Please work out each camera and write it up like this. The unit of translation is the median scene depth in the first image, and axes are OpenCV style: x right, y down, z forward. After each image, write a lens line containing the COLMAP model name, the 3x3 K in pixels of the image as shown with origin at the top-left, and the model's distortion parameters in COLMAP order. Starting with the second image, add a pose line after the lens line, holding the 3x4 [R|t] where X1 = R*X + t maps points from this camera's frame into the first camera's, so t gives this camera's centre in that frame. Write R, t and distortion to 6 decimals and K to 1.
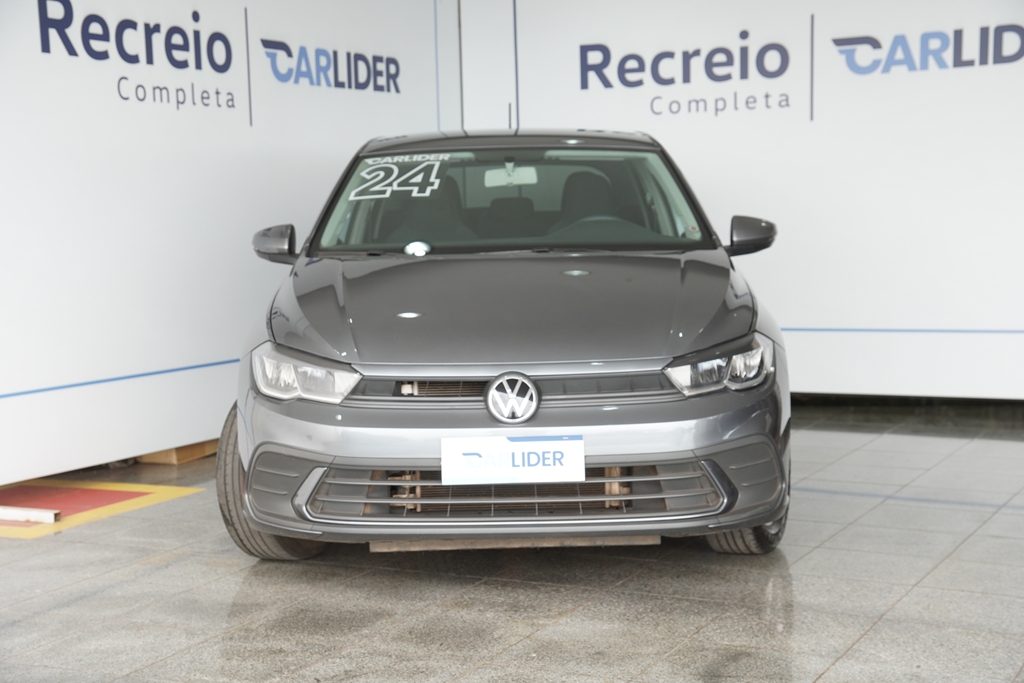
lens RADIAL K [[1654.8, 0, 512.0], [0, 1654.8, 341.5], [0, 0, 1]] dist [0.187976, 0.819802]
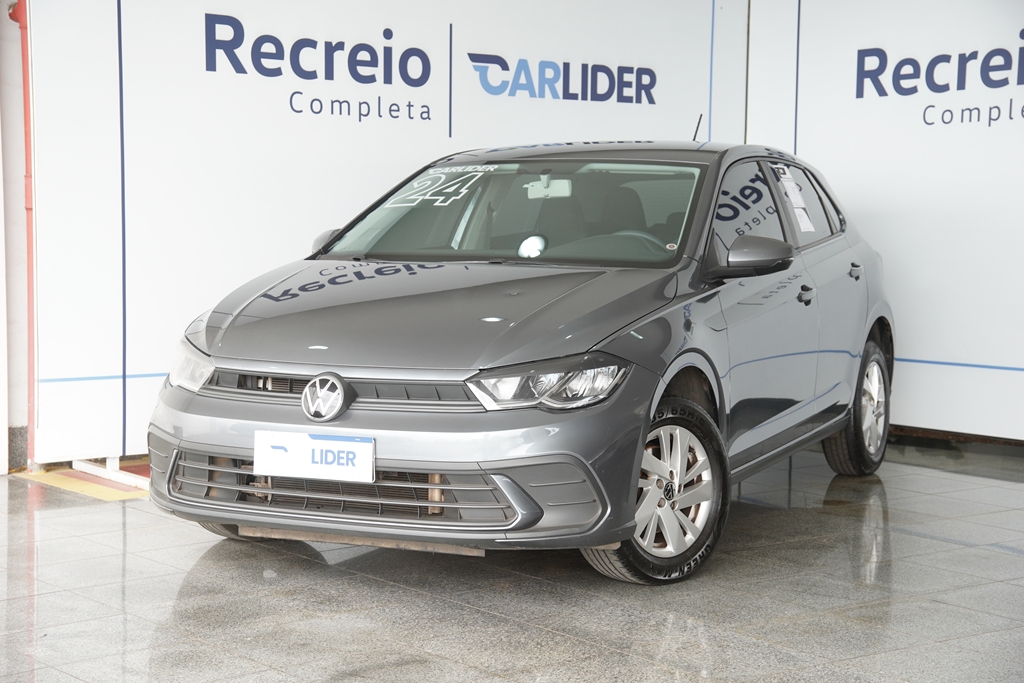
lens RADIAL K [[1763.0, 0, 512.0], [0, 1763.0, 341.5], [0, 0, 1]] dist [0.291250, 0.221529]
pose [[0.901930, 0.058525, -0.427898, 0.387620], [-0.064596, 0.997911, 0.000330, -0.005966], [0.427024, 0.027343, 0.903827, 0.029519]]
